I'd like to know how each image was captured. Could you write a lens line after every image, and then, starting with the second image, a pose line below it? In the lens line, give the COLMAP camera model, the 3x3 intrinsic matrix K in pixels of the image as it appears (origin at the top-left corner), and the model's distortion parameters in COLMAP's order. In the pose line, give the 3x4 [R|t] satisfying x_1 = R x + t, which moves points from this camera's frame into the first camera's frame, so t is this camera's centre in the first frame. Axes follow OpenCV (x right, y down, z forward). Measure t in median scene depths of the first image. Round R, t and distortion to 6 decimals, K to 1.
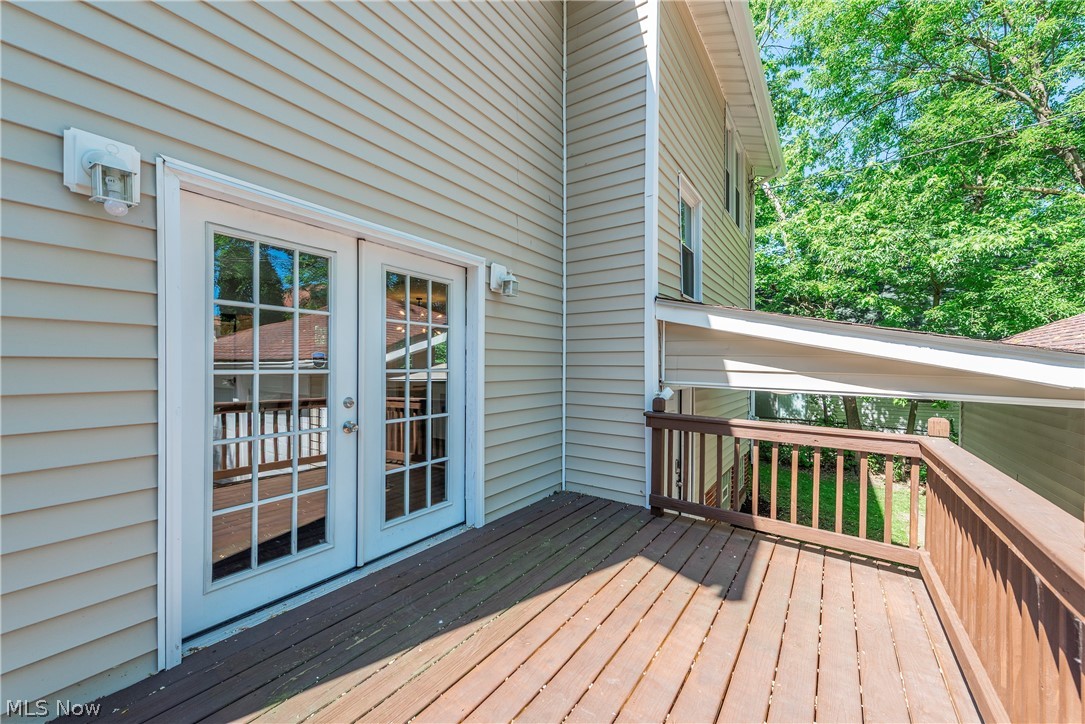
lens RADIAL K [[424.2, 0, 541.3], [0, 424.2, 366.6], [0, 0, 1]] dist [0.011396, -0.000142]
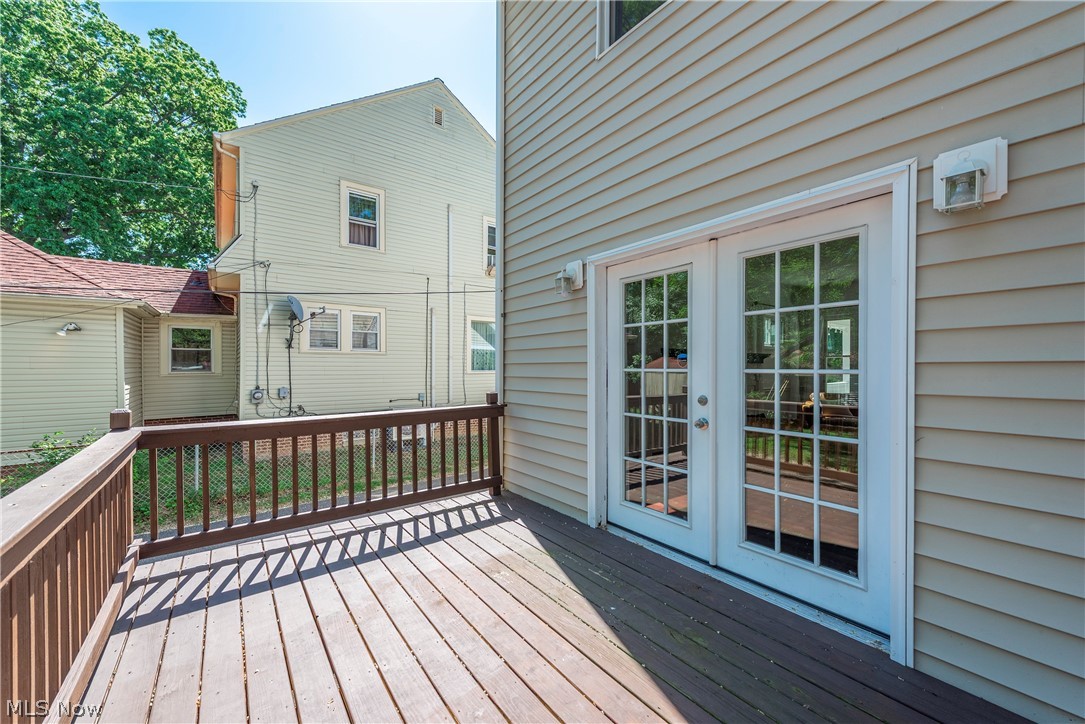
lens RADIAL K [[424.4, 0, 542.5], [0, 424.4, 362.0], [0, 0, 1]] dist [-0.000997, -0.000096]
pose [[-0.330445, -0.014110, -0.943720, 0.612223], [0.001995, 0.999876, -0.015648, 0.004696], [0.943823, -0.007054, -0.330376, 0.887799]]
